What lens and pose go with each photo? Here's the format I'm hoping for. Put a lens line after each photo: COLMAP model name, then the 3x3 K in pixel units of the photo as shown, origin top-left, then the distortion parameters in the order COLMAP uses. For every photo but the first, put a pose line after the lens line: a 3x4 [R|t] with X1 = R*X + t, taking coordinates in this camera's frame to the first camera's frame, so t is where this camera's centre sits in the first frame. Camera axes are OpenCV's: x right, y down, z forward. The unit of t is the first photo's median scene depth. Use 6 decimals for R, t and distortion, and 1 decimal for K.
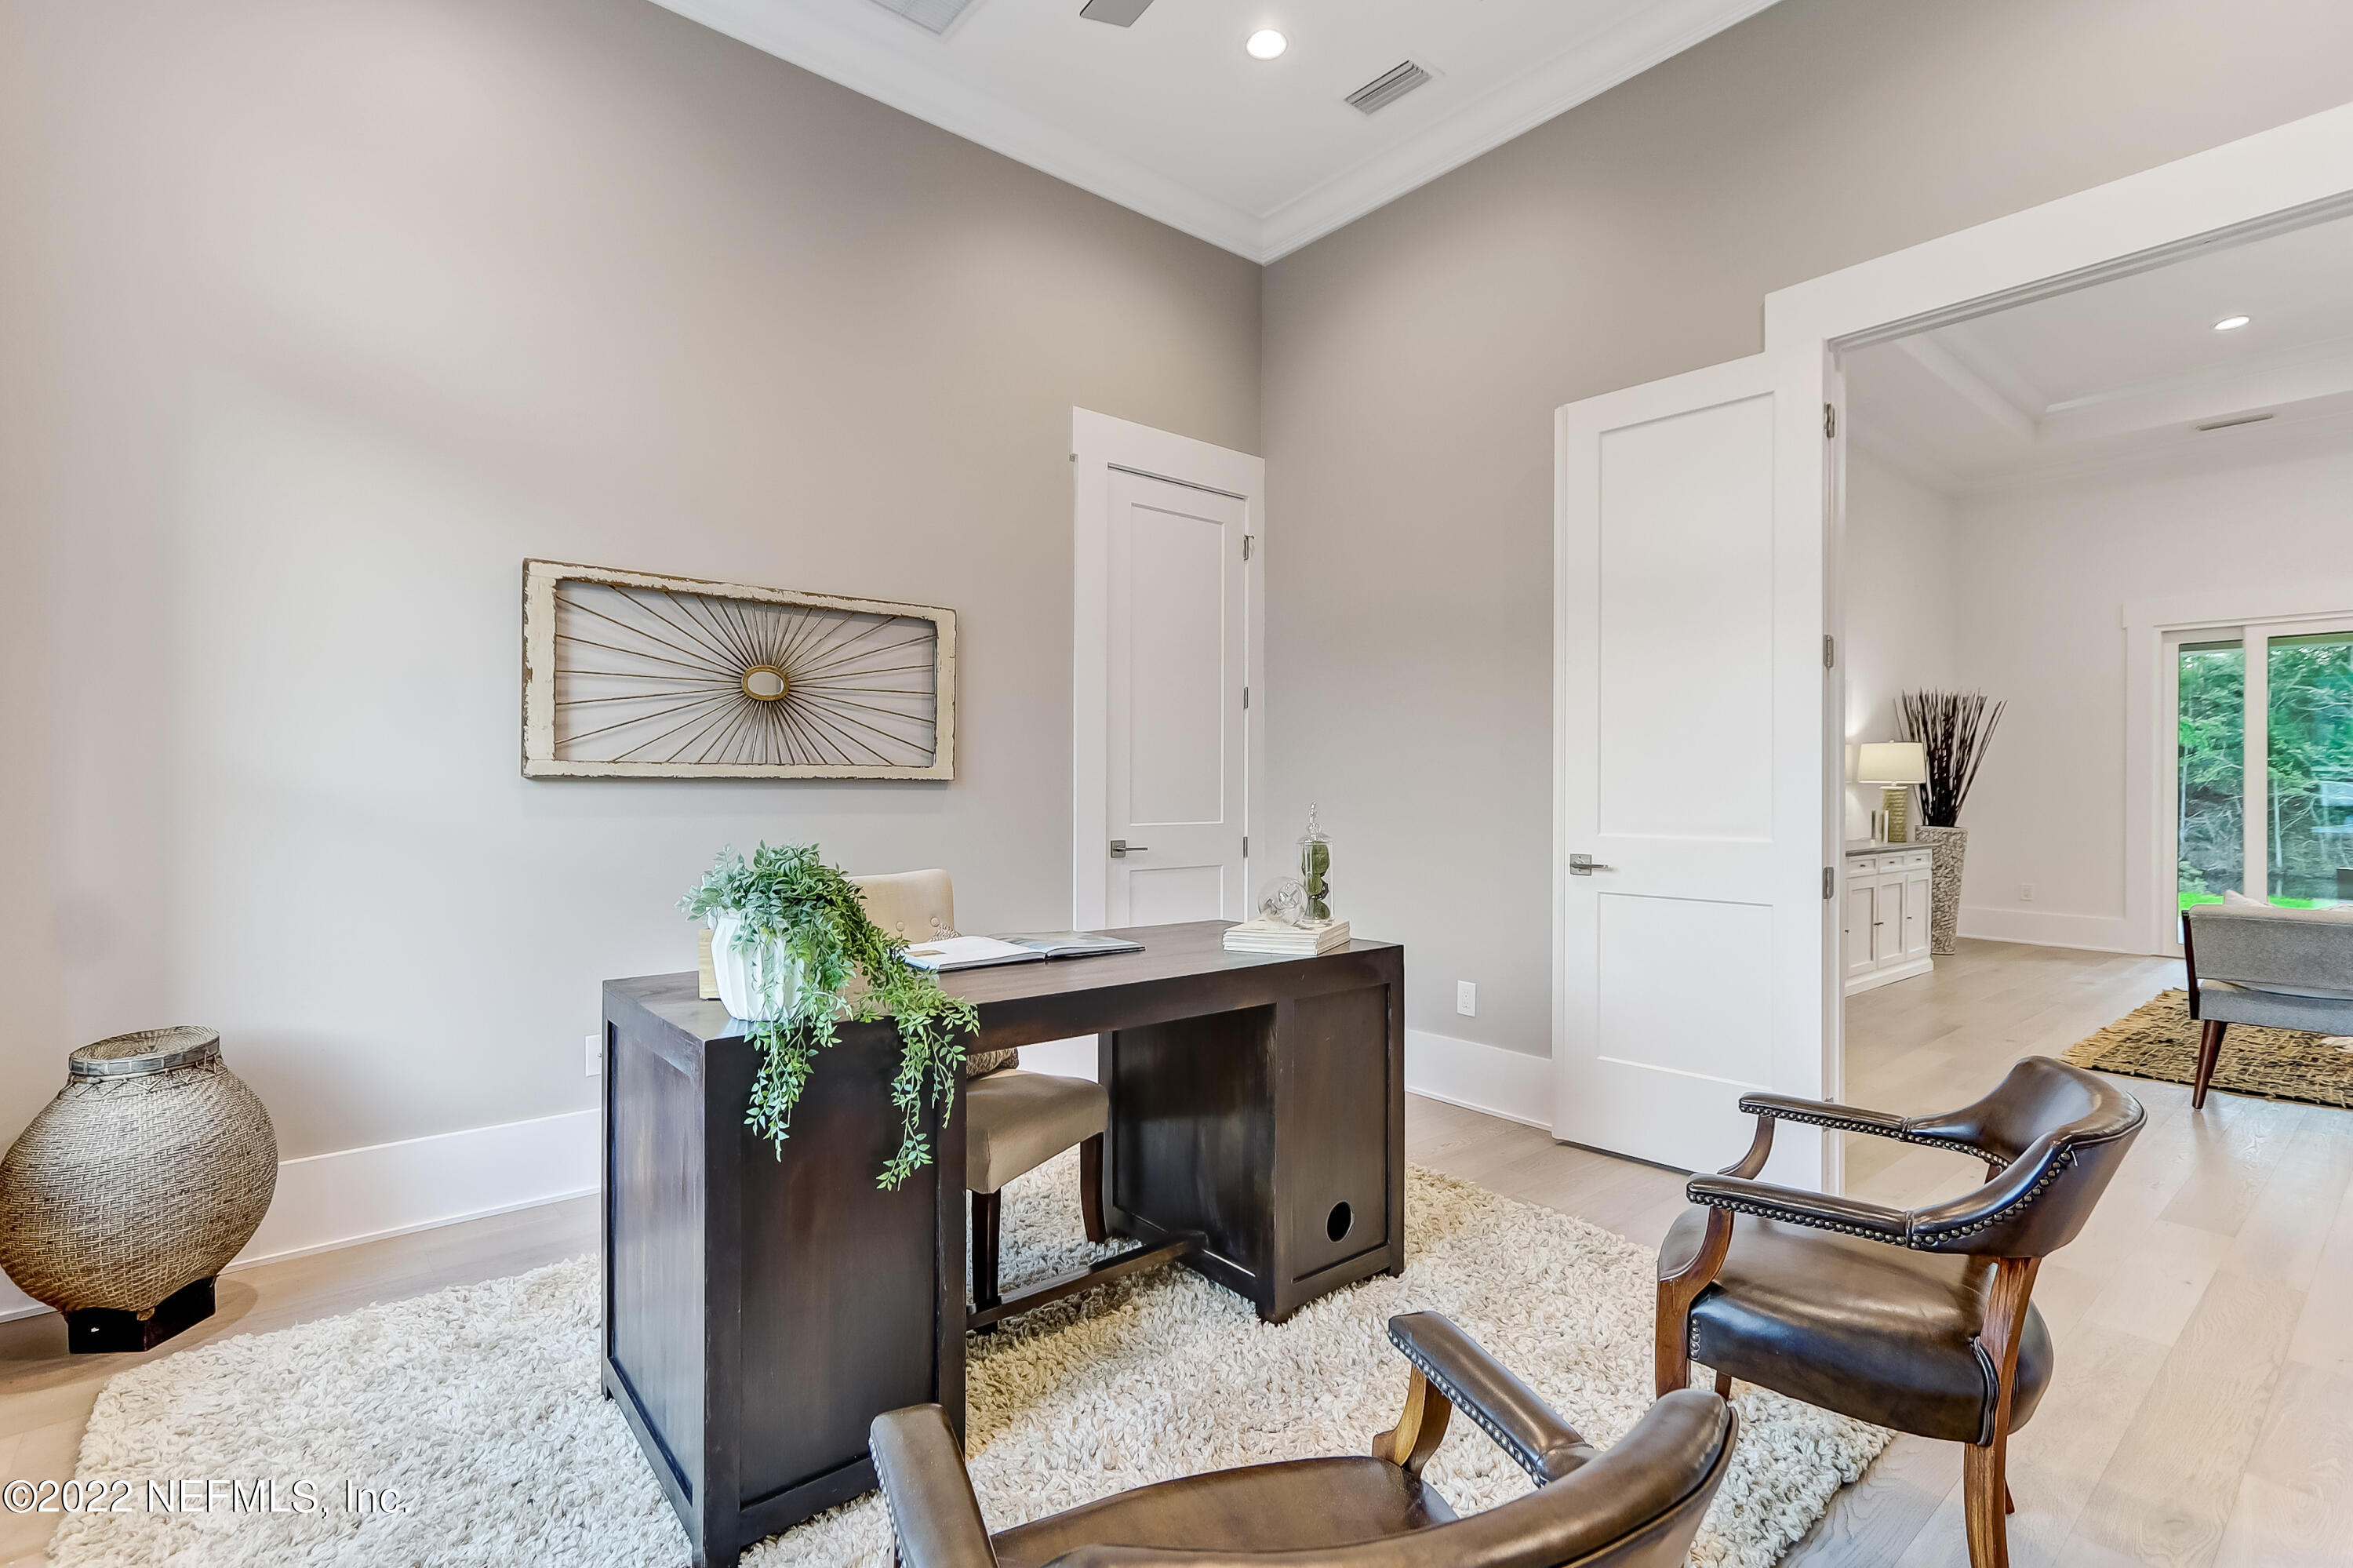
lens RADIAL K [[1080.6, 0, 1168.8], [0, 1080.6, 783.0], [0, 0, 1]] dist [0.002479, 0.001057]
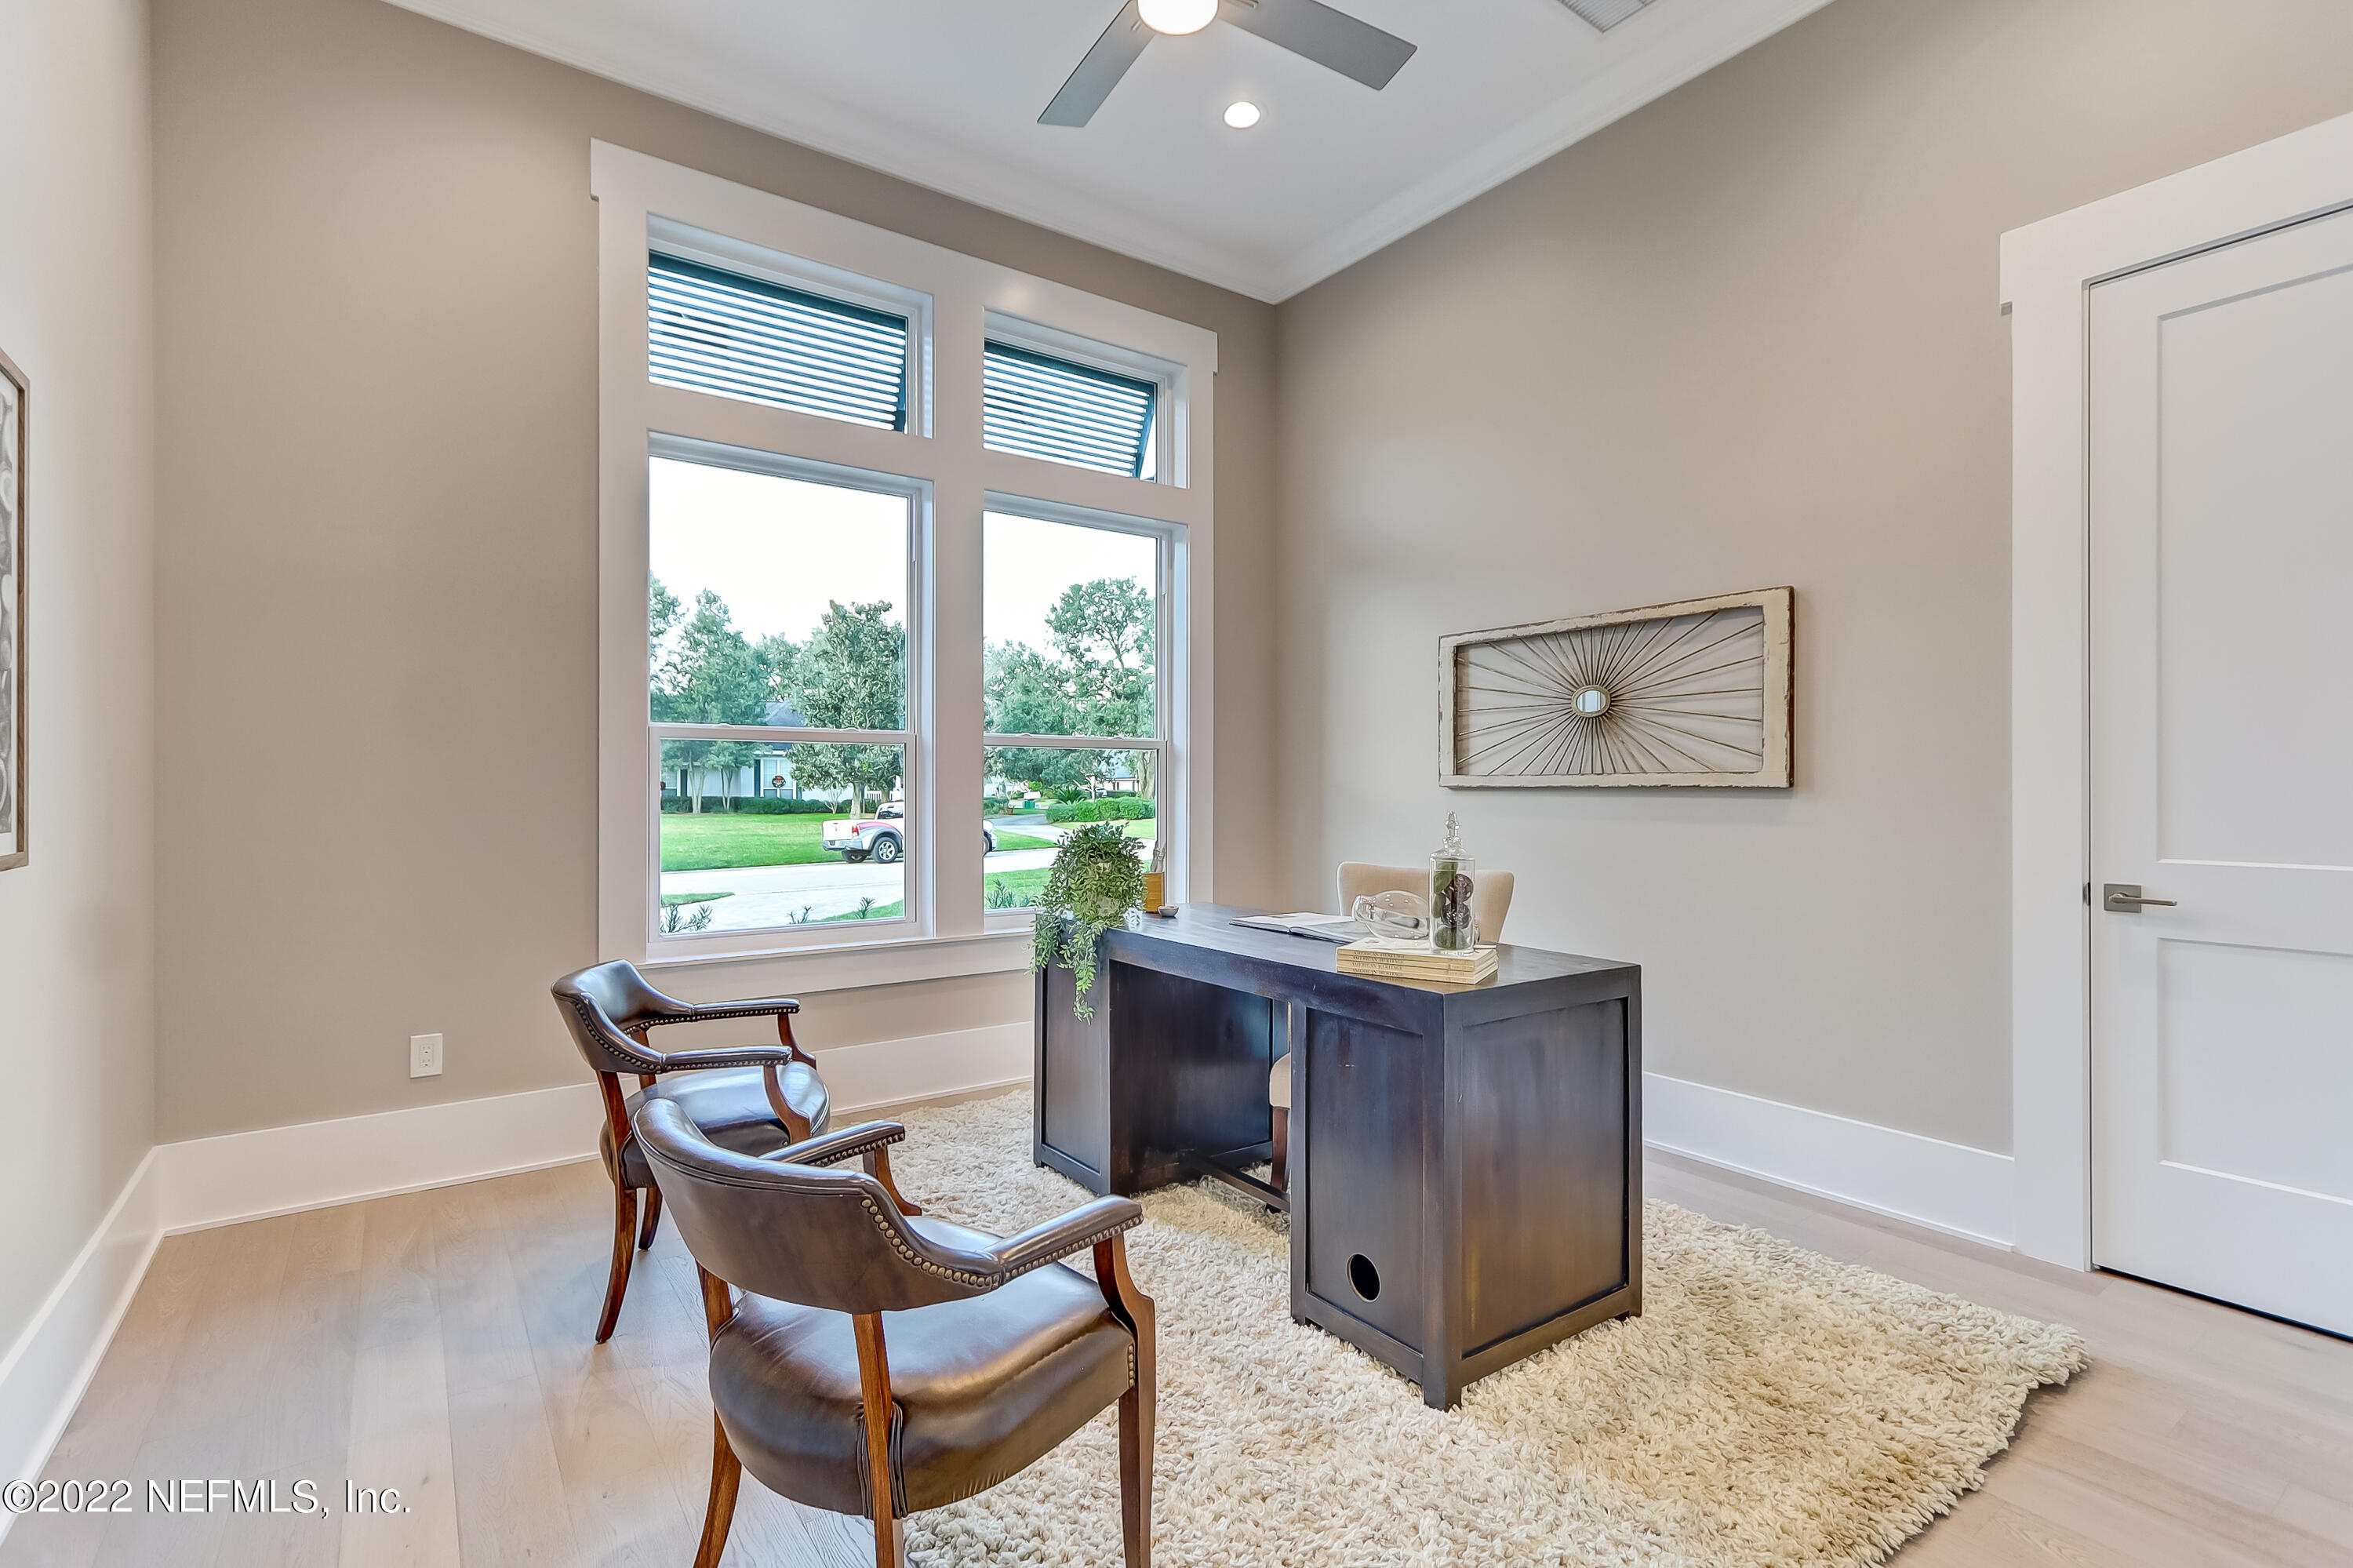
lens RADIAL K [[1080.6, 0, 1168.8], [0, 1080.6, 783.0], [0, 0, 1]] dist [0.002479, 0.001057]
pose [[-0.065114, -0.008502, -0.997842, 0.764774], [0.004175, 0.999953, -0.008792, -0.000218], [0.997869, -0.004739, -0.065076, 0.640835]]
